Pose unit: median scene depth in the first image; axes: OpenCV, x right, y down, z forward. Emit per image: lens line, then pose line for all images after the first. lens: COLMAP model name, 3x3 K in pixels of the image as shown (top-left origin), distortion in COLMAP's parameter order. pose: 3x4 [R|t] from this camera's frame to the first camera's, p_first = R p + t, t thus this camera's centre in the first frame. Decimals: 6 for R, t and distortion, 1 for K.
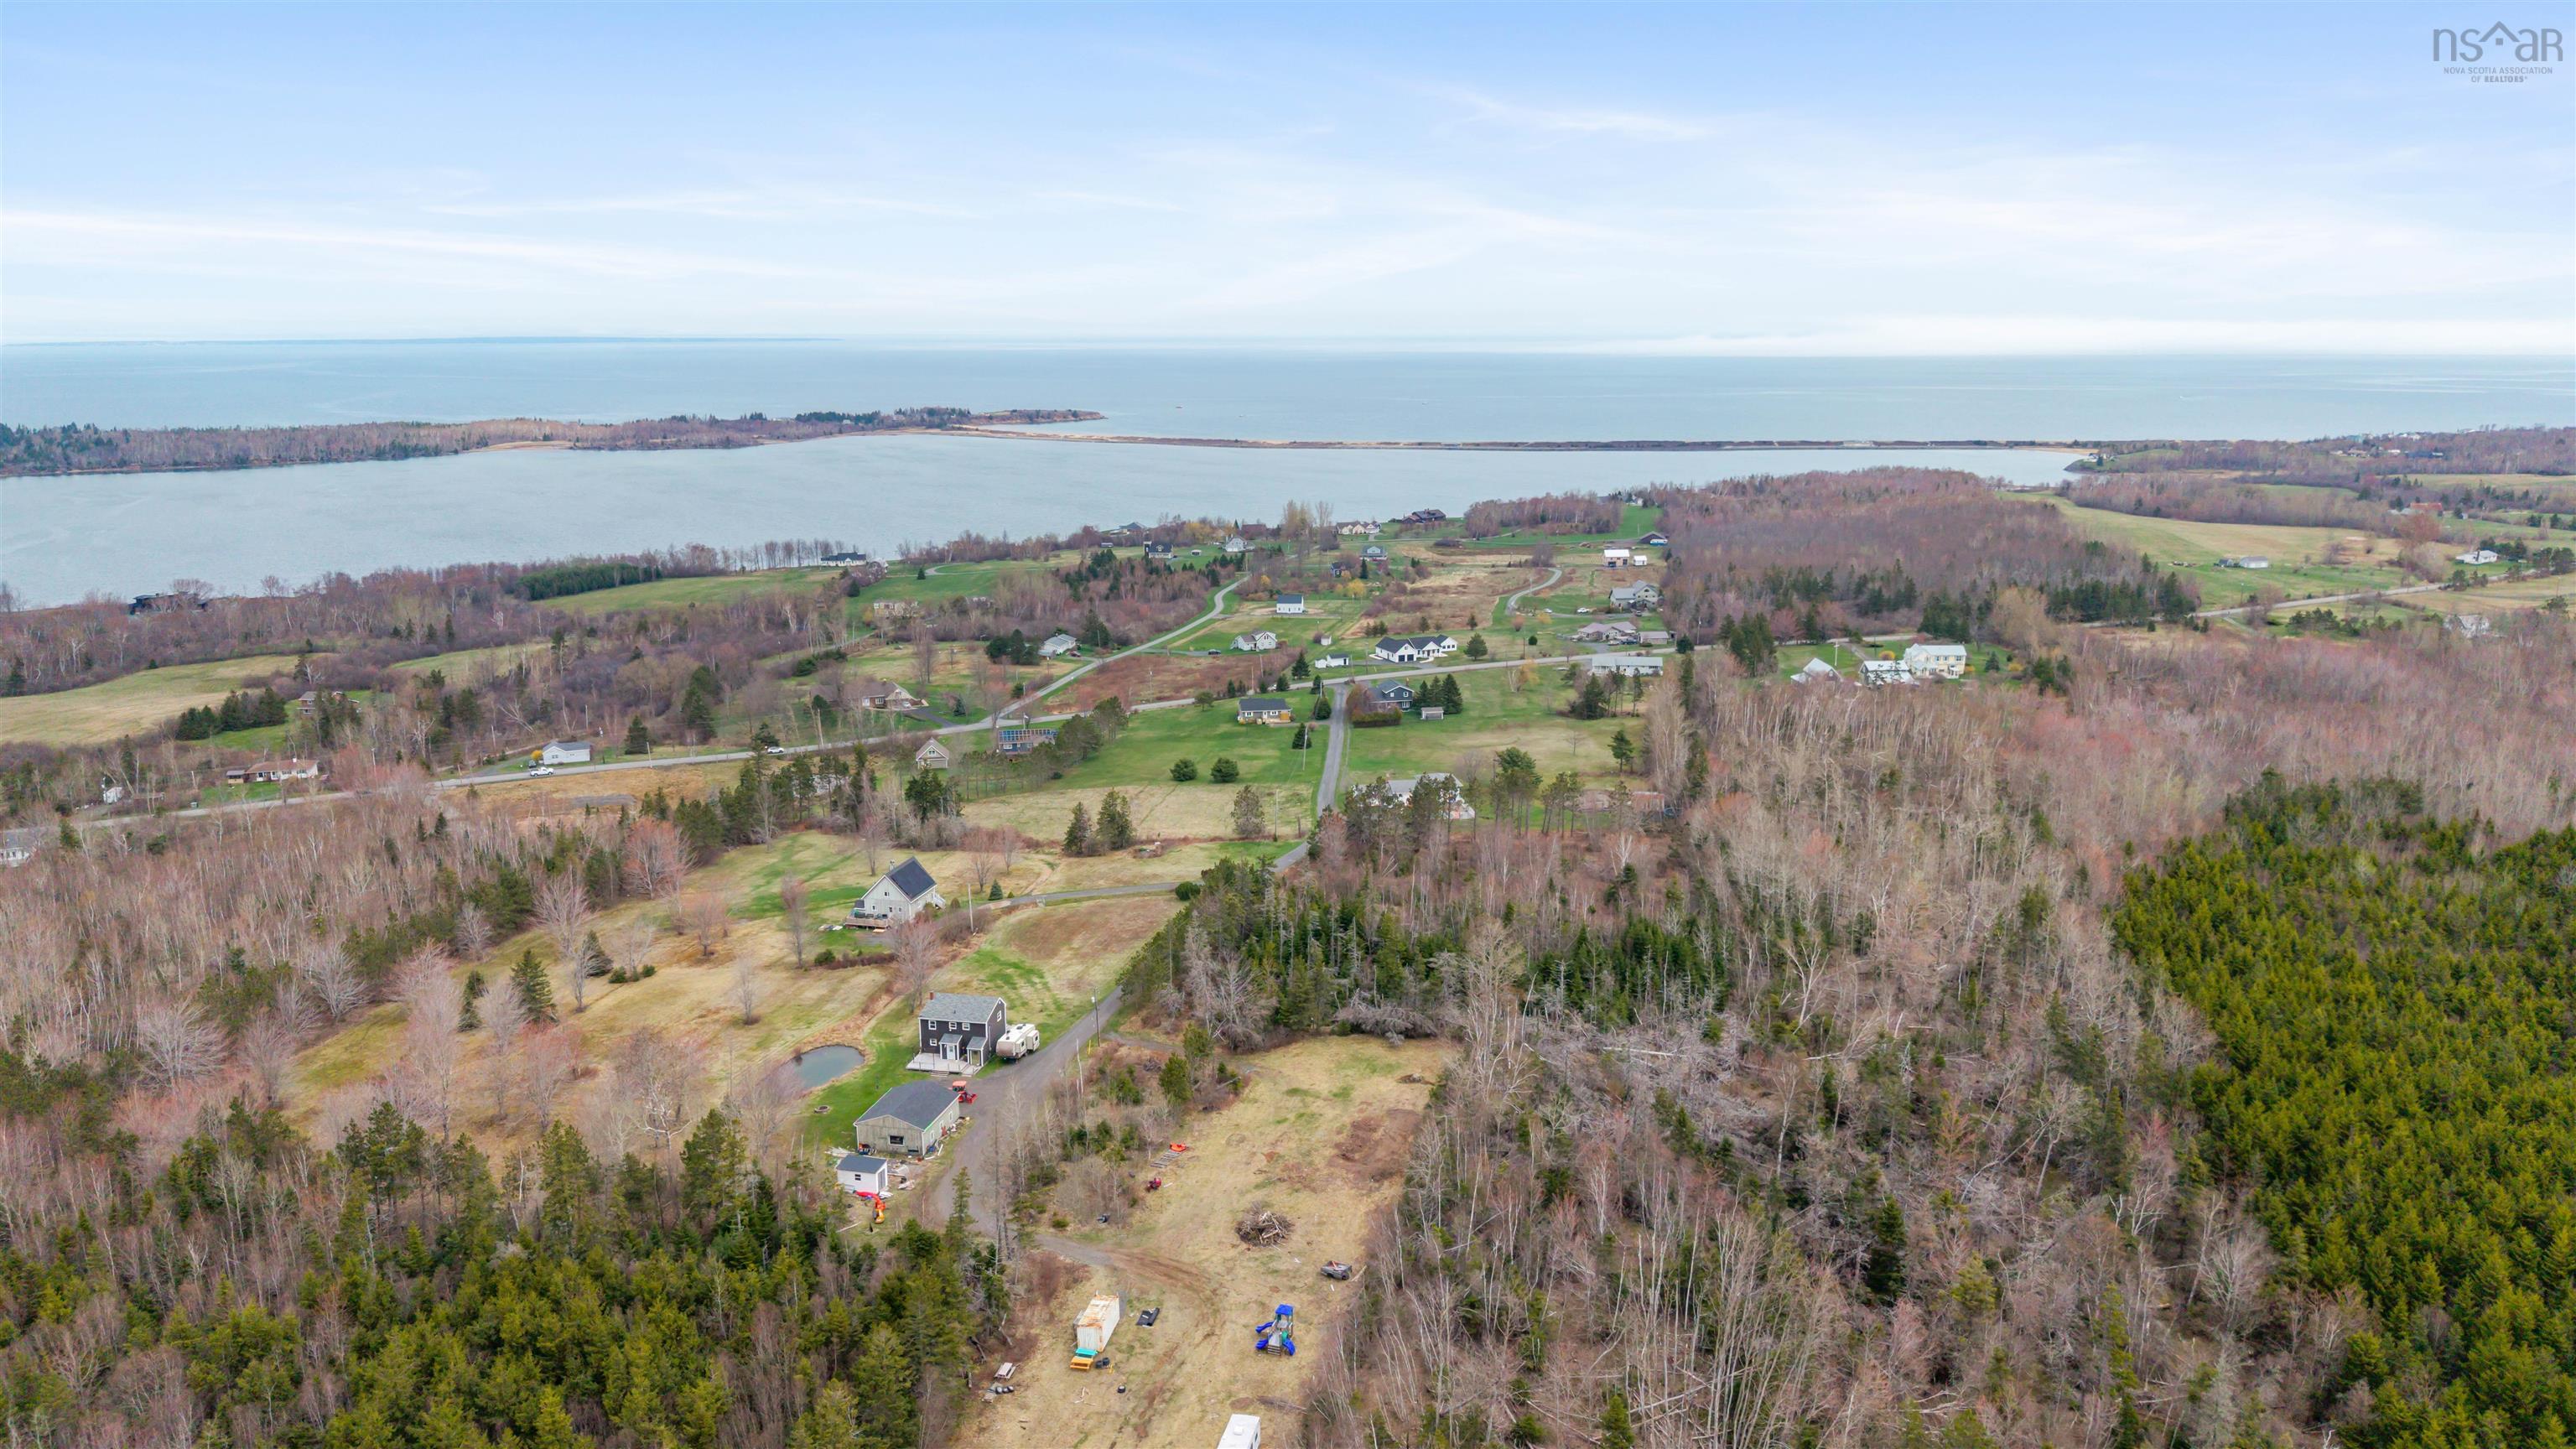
lens RADIAL K [[1764.4, 0, 1285.7], [0, 1764.4, 716.4], [0, 0, 1]] dist [0.031745, -0.035066]
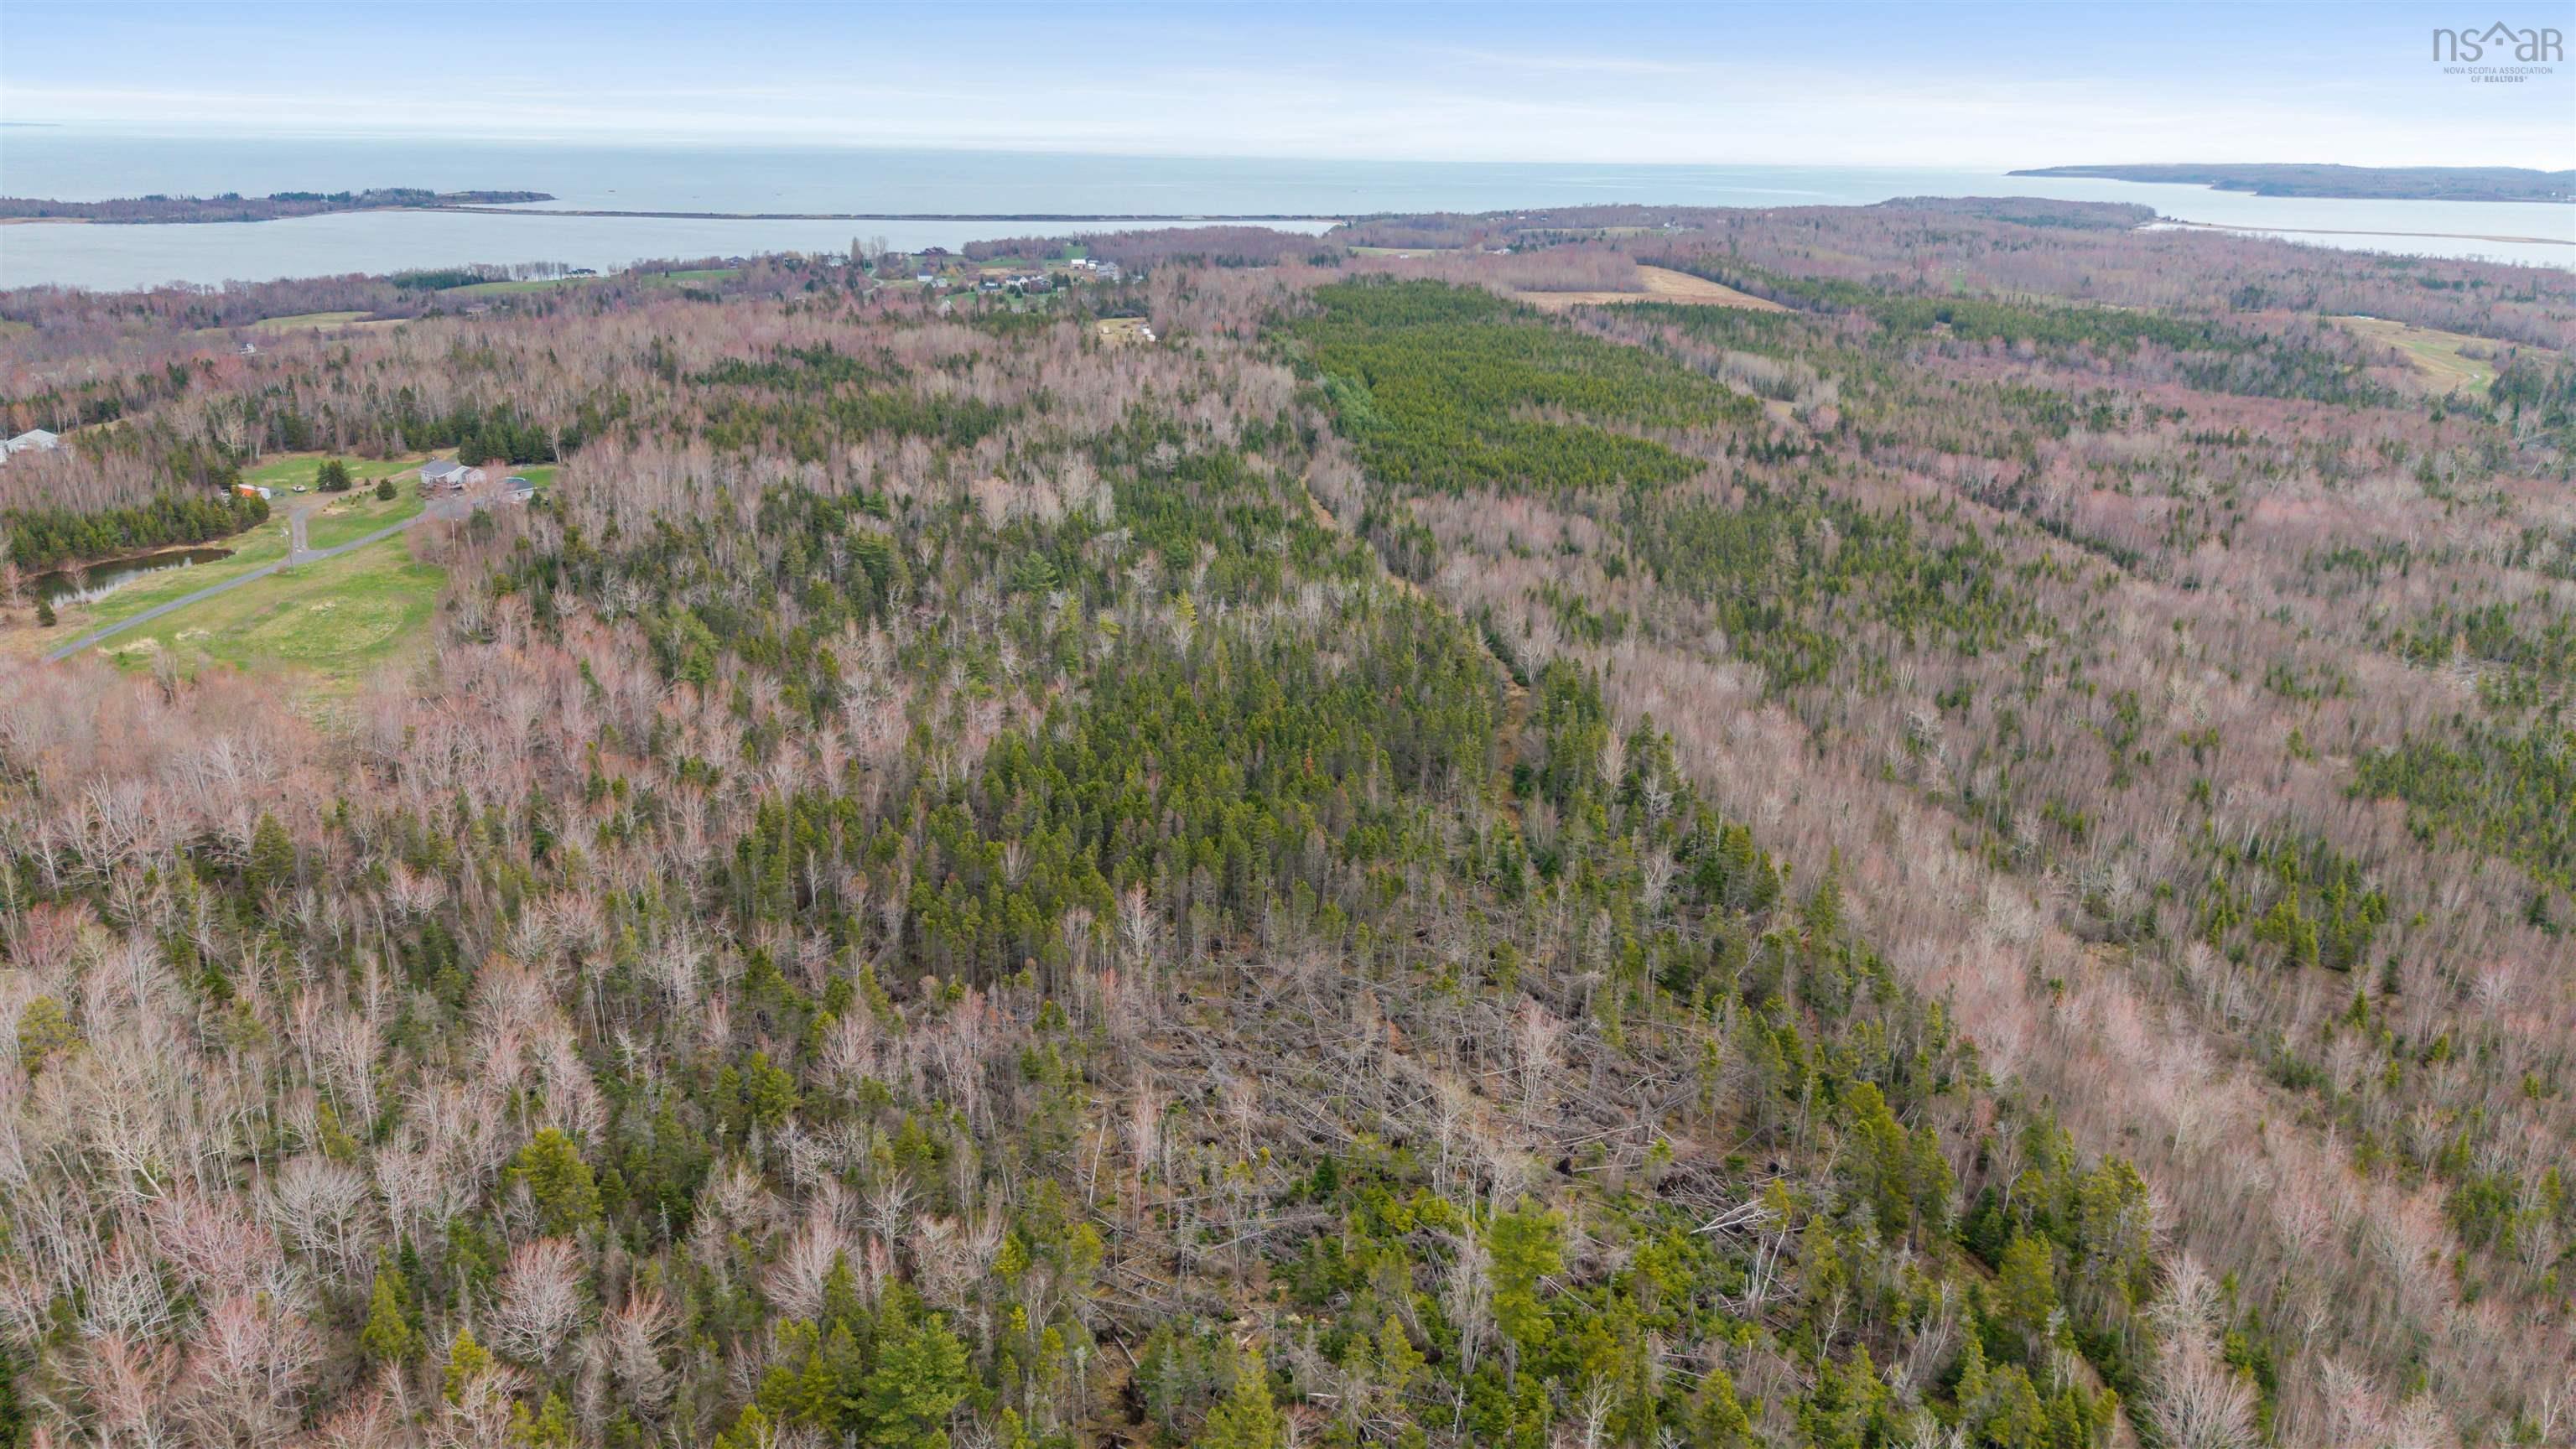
lens RADIAL K [[1749.7, 0, 1288.0], [0, 1749.7, 724.5], [0, 0, 1]] dist [0.010430, -0.005717]
pose [[0.931223, -0.103117, 0.349558, -0.269864], [0.063281, 0.990318, 0.123558, 0.159504], [-0.358914, -0.092939, 0.928732, -0.708962]]
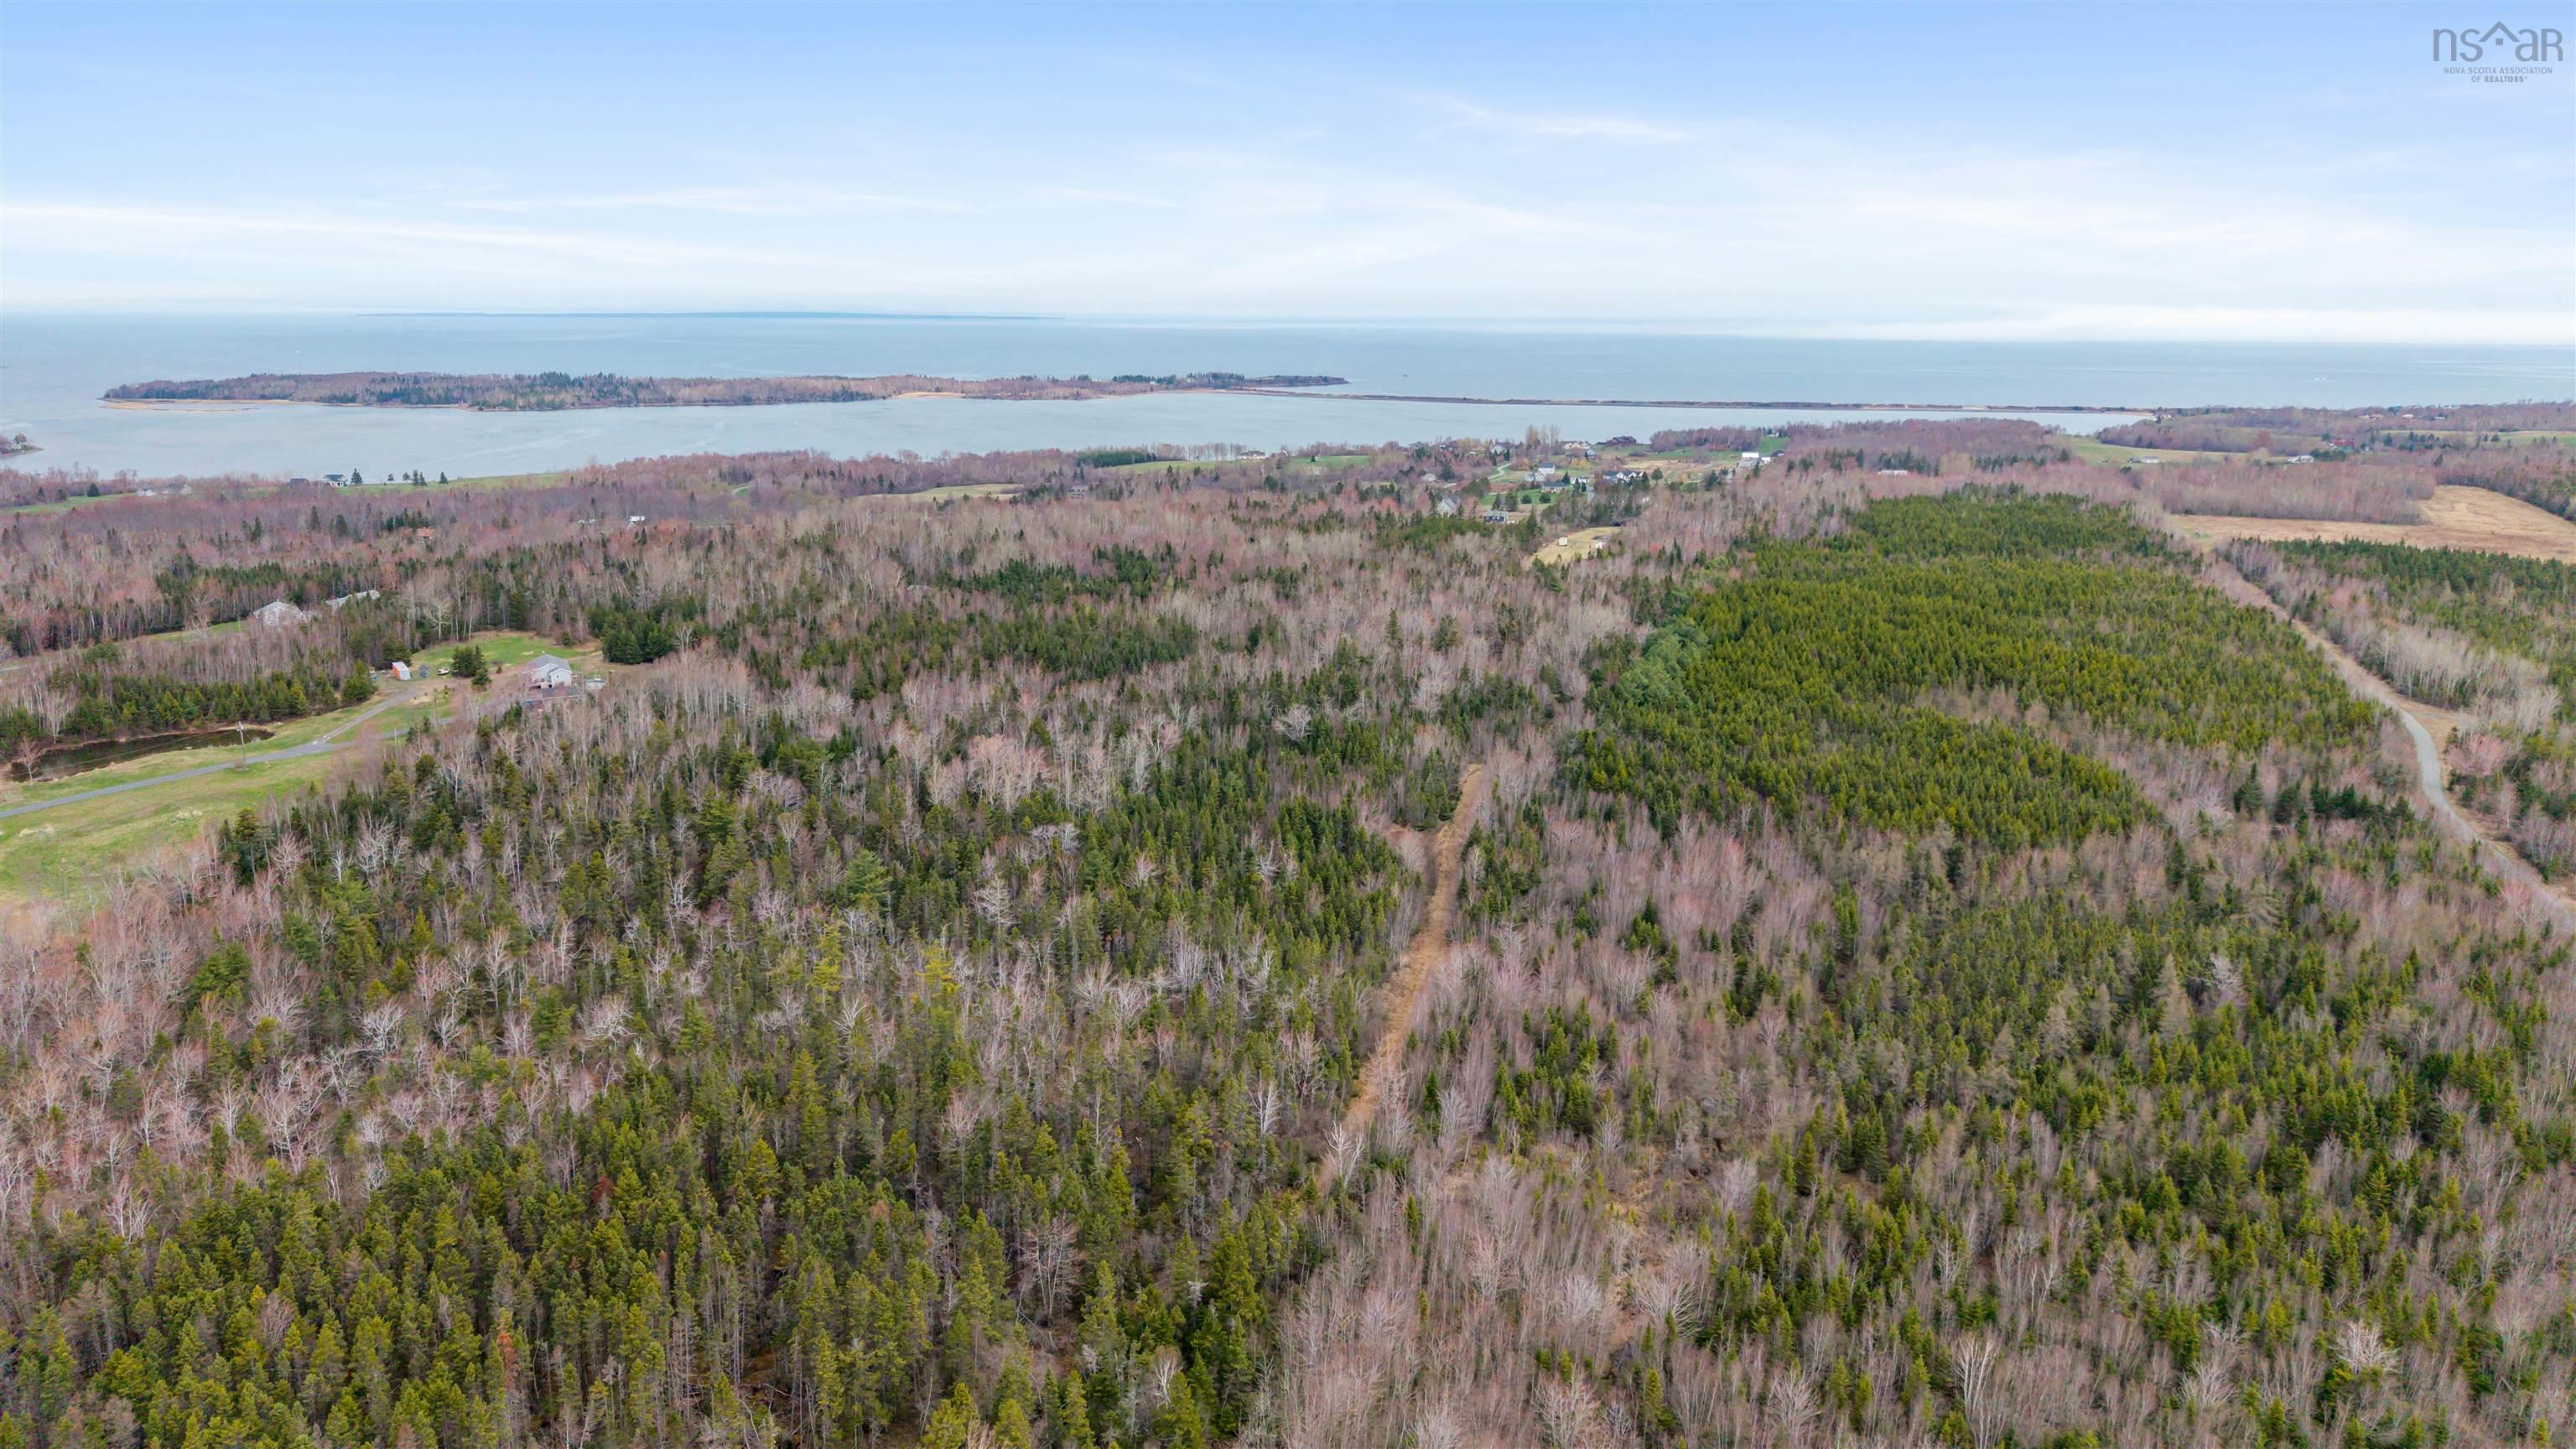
lens RADIAL K [[1723.4, 0, 1230.6], [0, 1723.4, 724.6], [0, 0, 1]] dist [0.038592, -0.035735]
pose [[0.991146, 0.039192, -0.126861, -0.064950], [-0.036762, 0.999094, 0.021442, 0.132661], [0.127586, -0.016588, 0.991689, -0.596930]]
